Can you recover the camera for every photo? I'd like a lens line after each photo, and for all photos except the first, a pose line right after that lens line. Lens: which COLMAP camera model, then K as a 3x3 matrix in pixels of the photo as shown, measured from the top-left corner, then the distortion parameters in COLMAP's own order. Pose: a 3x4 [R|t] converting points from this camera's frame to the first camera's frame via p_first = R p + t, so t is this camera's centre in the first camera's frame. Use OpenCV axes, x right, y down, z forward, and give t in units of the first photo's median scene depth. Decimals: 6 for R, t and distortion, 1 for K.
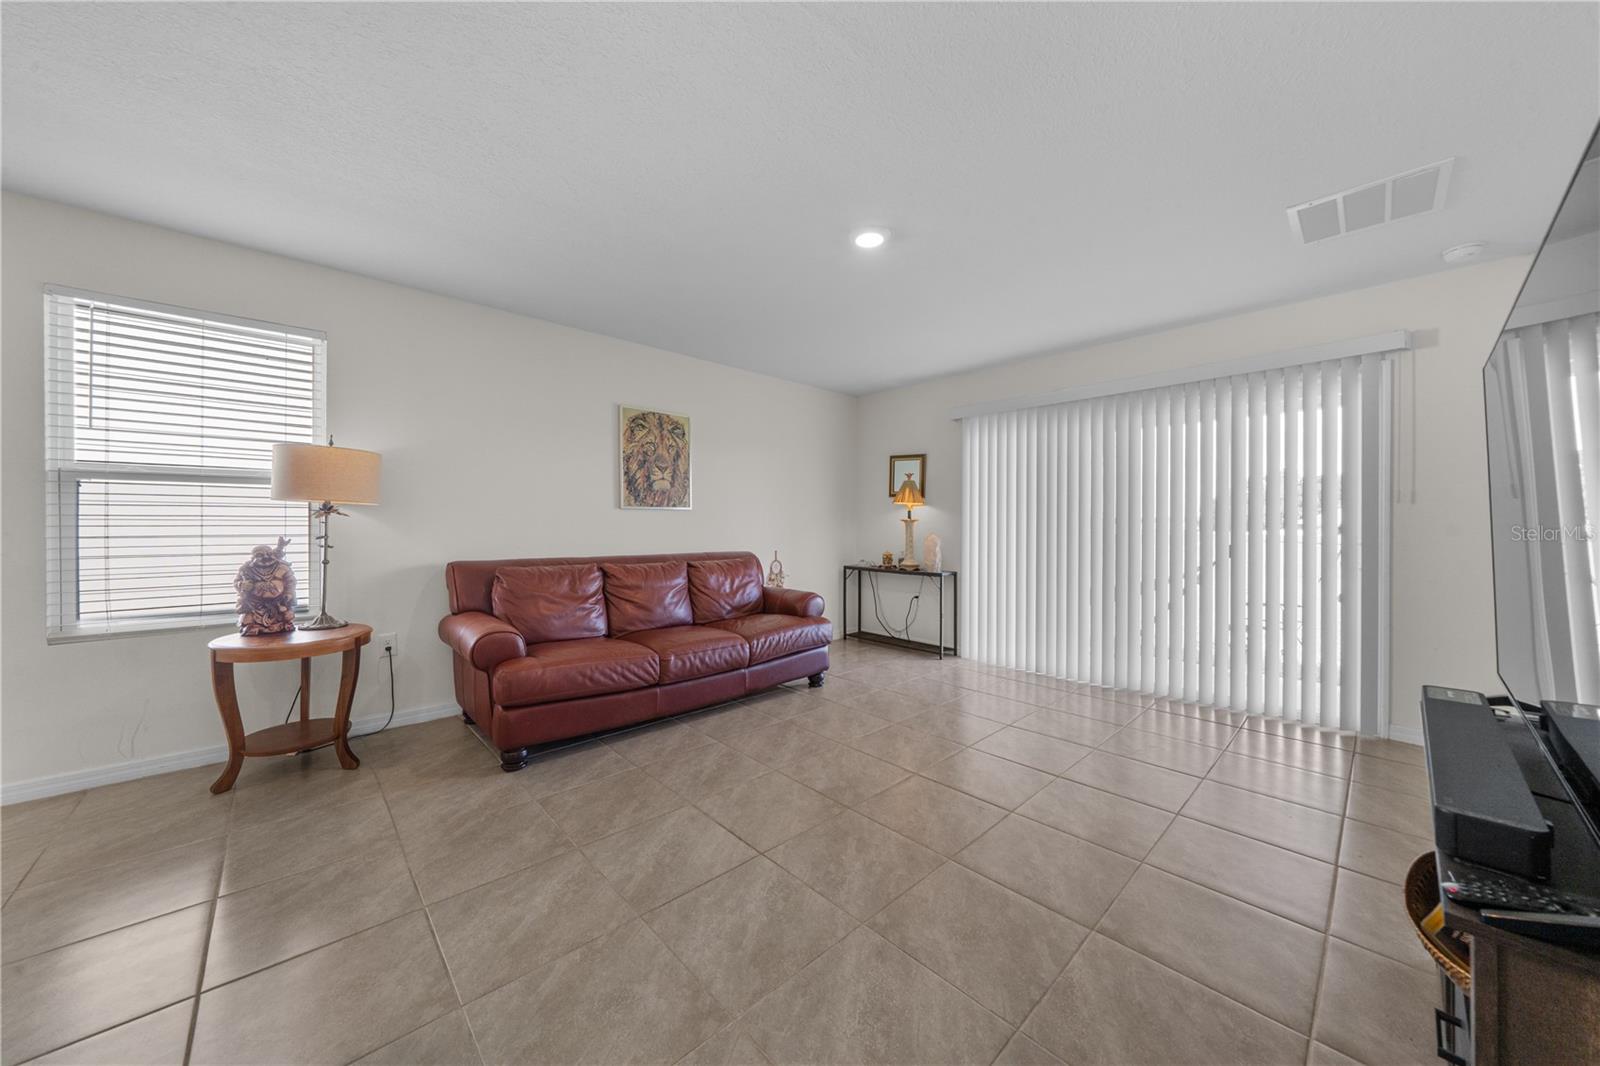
lens RADIAL K [[558.0, 0, 802.6], [0, 558.0, 527.3], [0, 0, 1]] dist [0.003012, 0.000031]
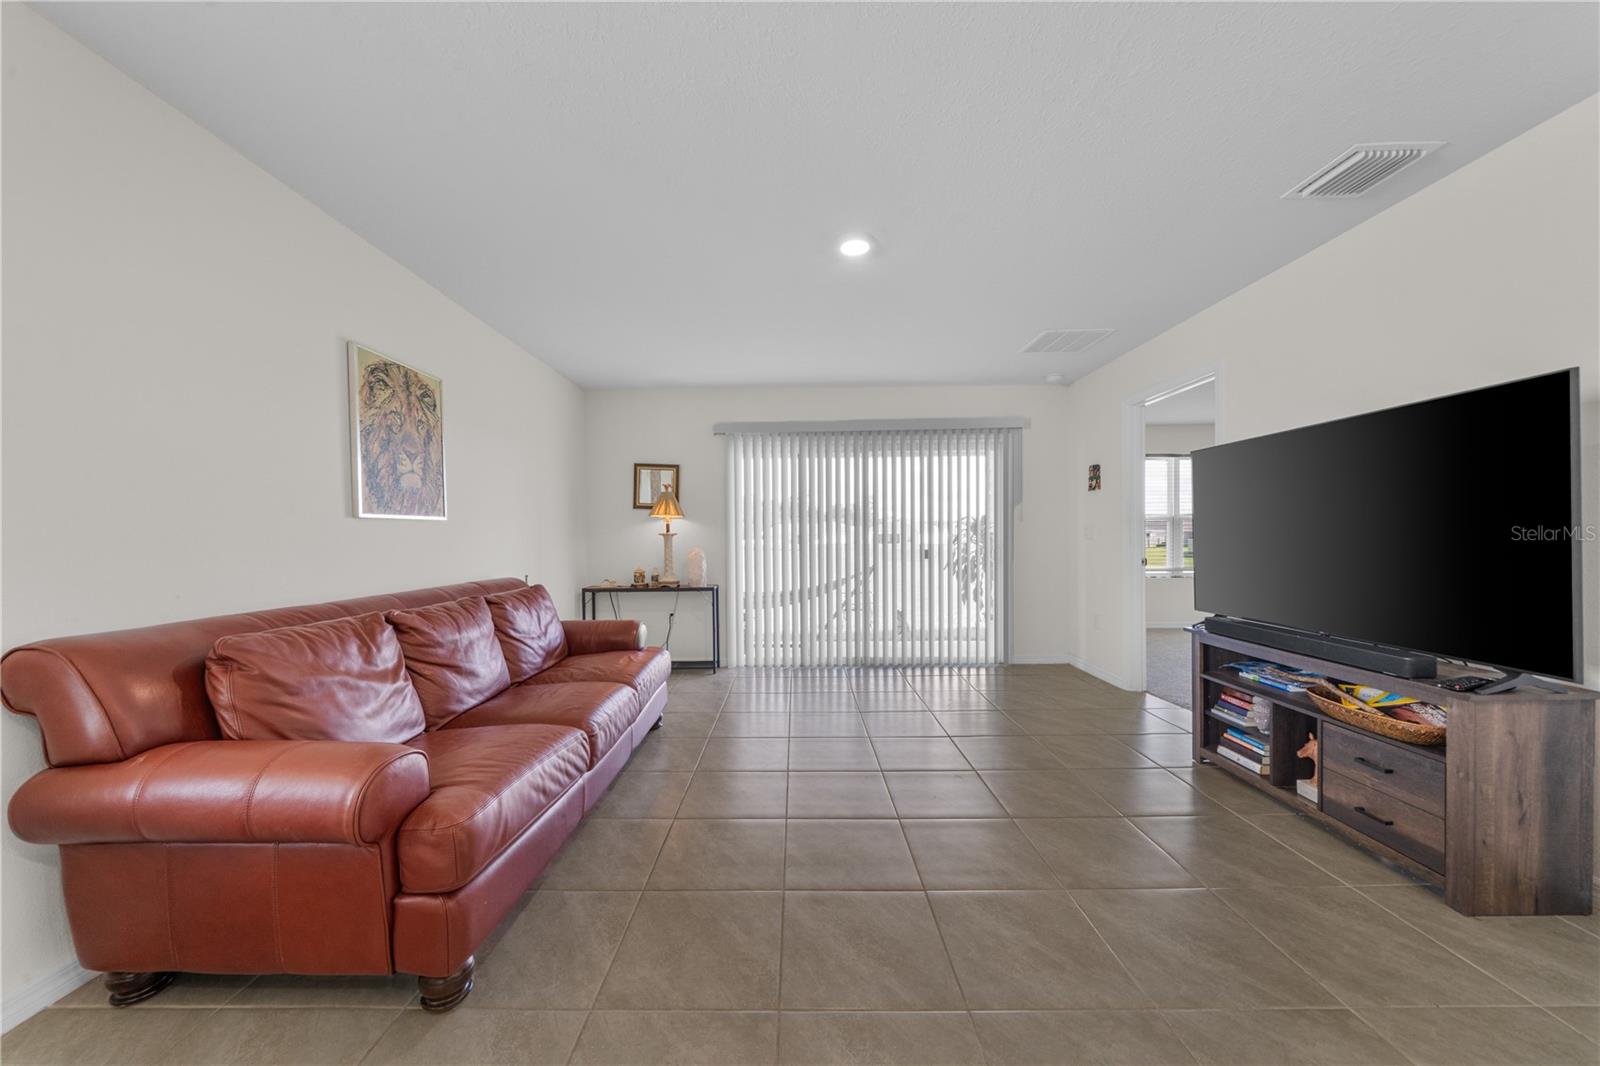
lens RADIAL K [[558.0, 0, 803.7], [0, 558.0, 535.6], [0, 0, 1]] dist [0.003012, 0.000031]
pose [[0.672684, -0.006295, 0.739903, -0.412587], [0.012578, 0.999917, -0.002928, -0.005562], [-0.739823, 0.011276, 0.672707, 0.232646]]
